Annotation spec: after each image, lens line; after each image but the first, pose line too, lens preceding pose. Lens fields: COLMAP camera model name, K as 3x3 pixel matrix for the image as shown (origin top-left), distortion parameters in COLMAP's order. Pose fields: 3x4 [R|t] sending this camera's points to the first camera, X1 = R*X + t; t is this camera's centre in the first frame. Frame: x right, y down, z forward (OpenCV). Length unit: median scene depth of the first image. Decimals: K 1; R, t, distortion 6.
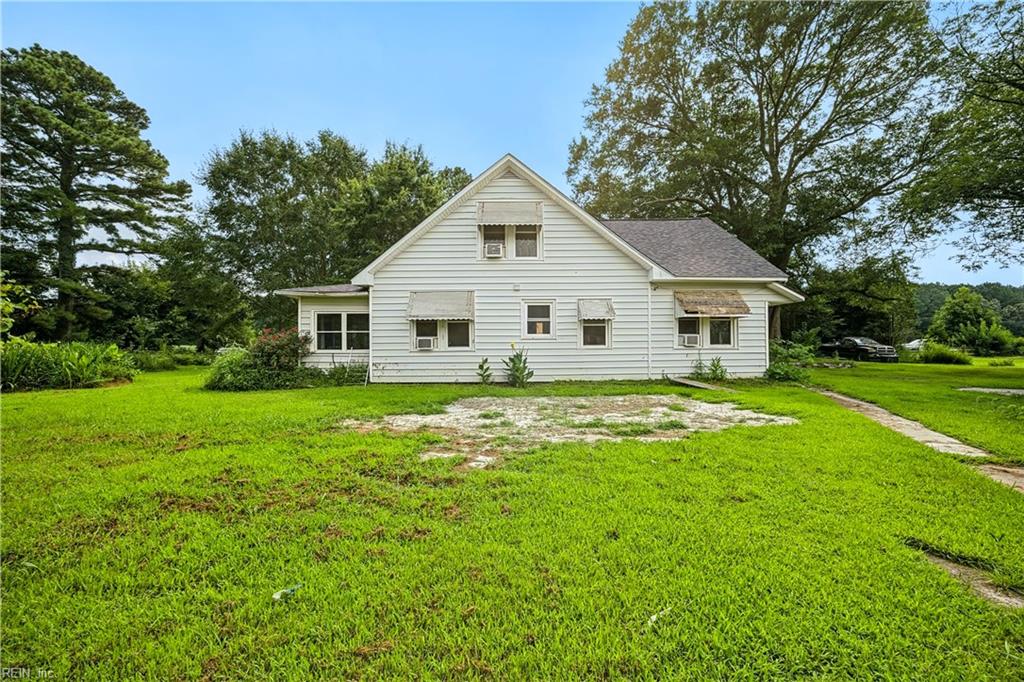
lens RADIAL K [[409.9, 0, 512.3], [0, 409.9, 338.7], [0, 0, 1]] dist [-0.001044, -0.000133]
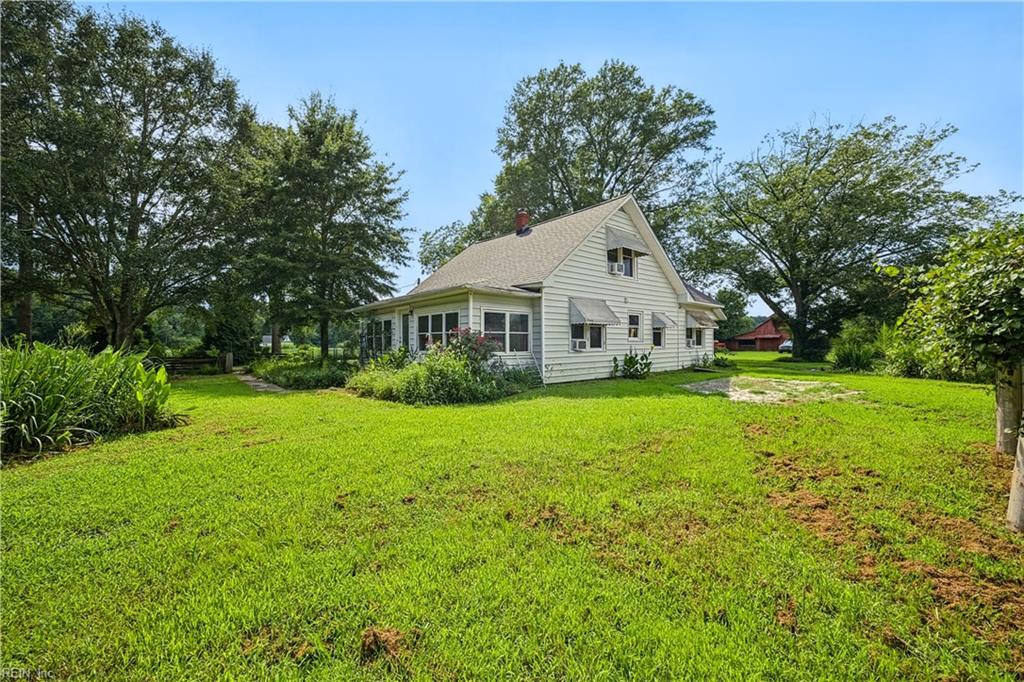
lens RADIAL K [[409.9, 0, 512.9], [0, 409.9, 344.3], [0, 0, 1]] dist [-0.001044, -0.000133]
pose [[0.711765, 0.001174, 0.702417, -1.106806], [0.004412, 0.999971, -0.006142, 0.015966], [-0.702404, 0.007470, 0.711739, 0.343839]]
